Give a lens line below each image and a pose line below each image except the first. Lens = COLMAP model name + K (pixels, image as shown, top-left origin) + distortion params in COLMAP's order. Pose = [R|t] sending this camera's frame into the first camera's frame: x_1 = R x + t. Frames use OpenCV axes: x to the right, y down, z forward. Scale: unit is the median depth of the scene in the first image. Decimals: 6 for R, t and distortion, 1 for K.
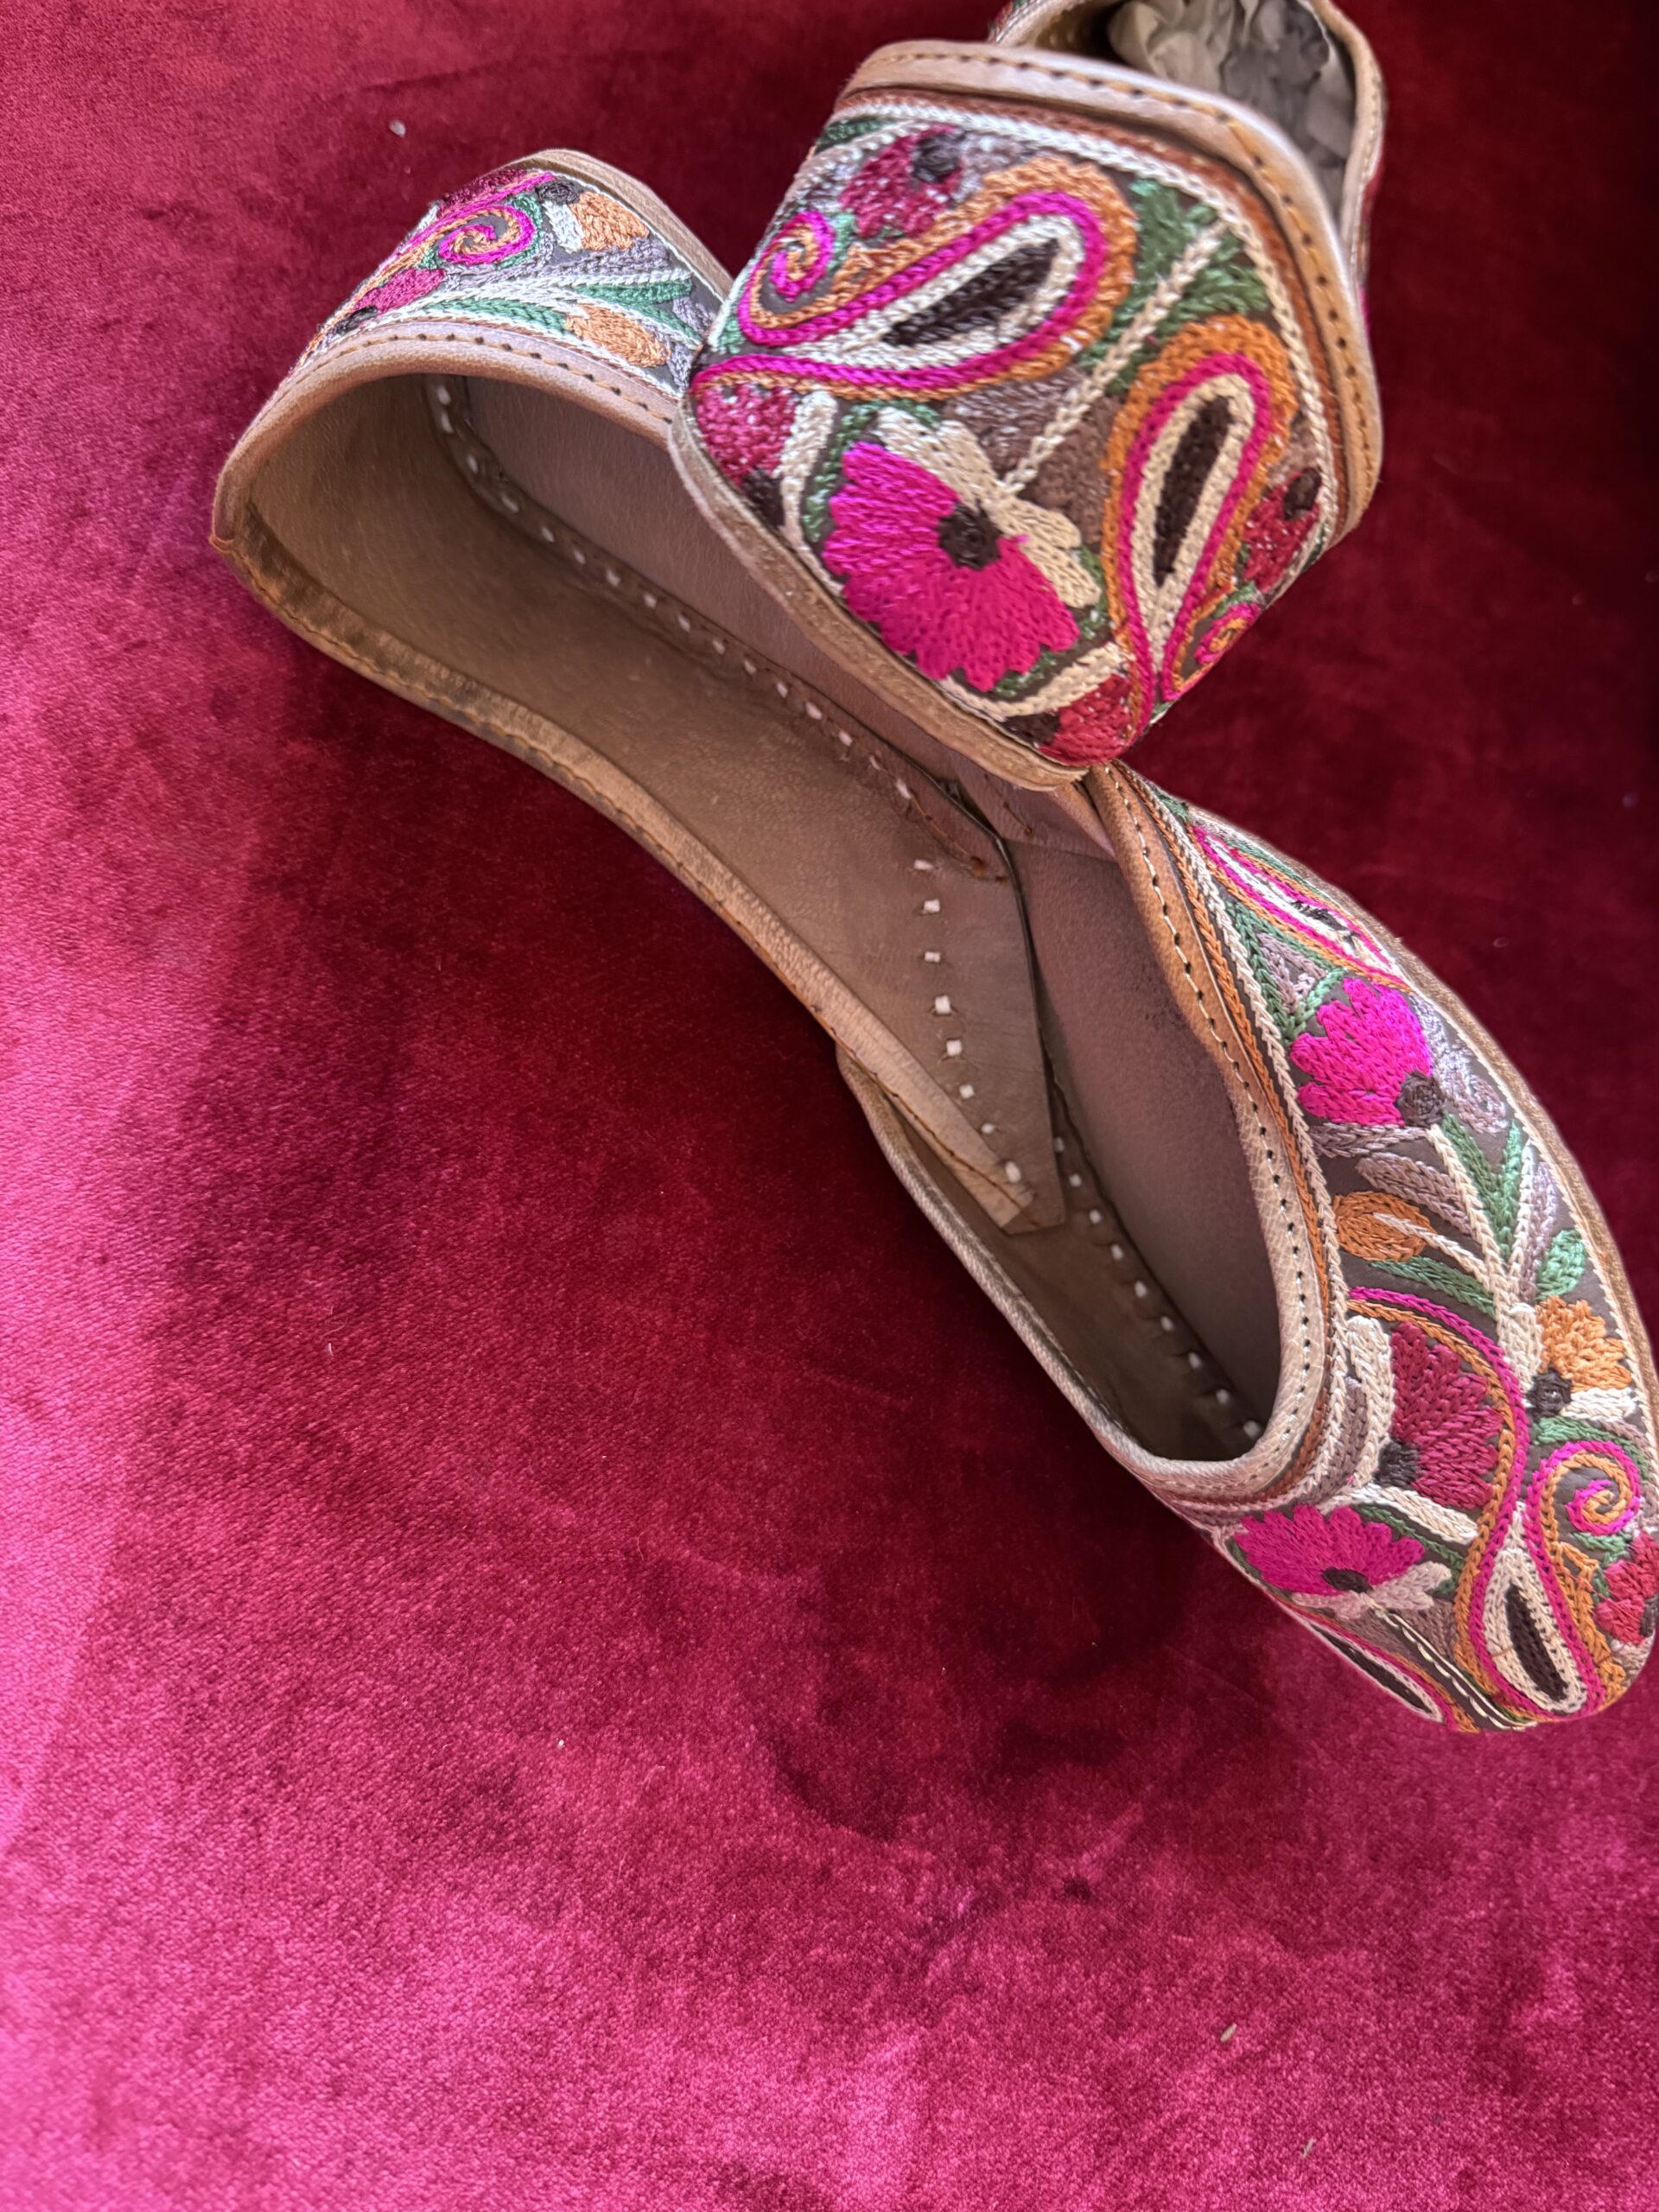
lens RADIAL K [[1691.5, 0, 835.8], [0, 1691.5, 1111.7], [0, 0, 1]] dist [-0.045819, 0.004655]
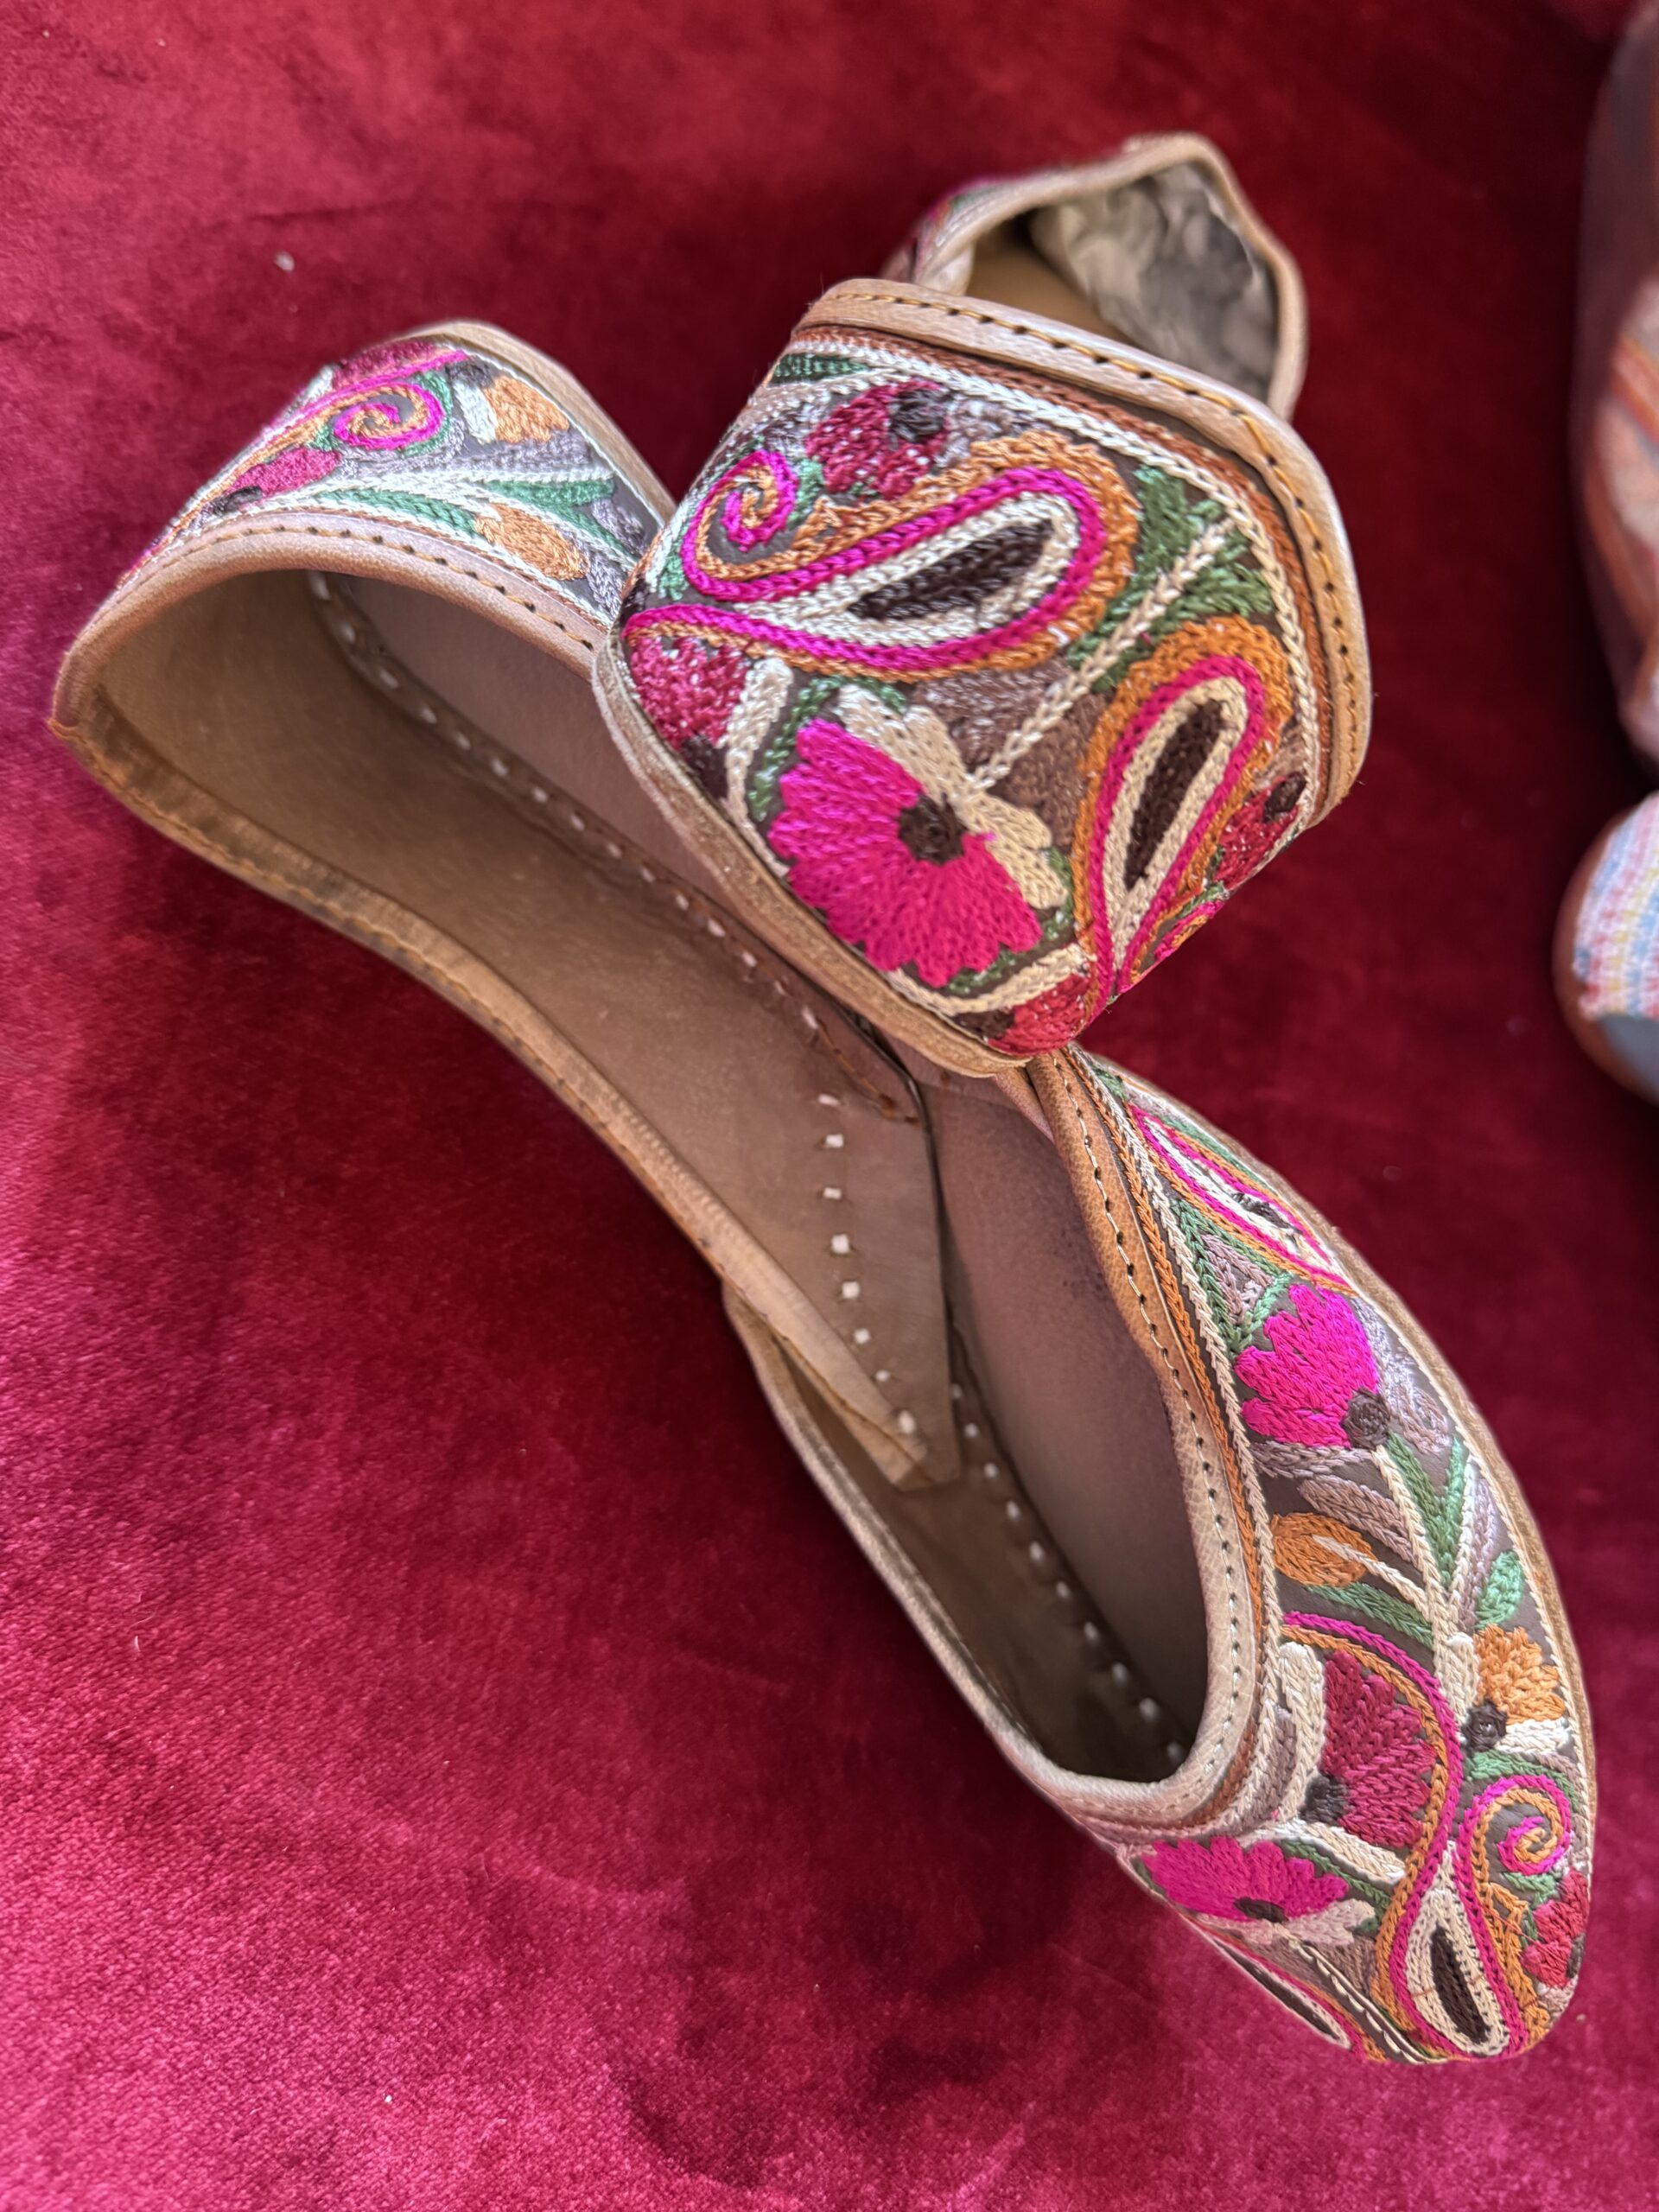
lens RADIAL K [[1691.5, 0, 860.2], [0, 1691.5, 1109.6], [0, 0, 1]] dist [-0.045819, 0.004655]
pose [[0.992132, 0.042986, 0.117582, -0.046481], [-0.036651, 0.997785, -0.055519, -0.109558], [-0.119708, 0.050772, 0.991510, 0.090837]]
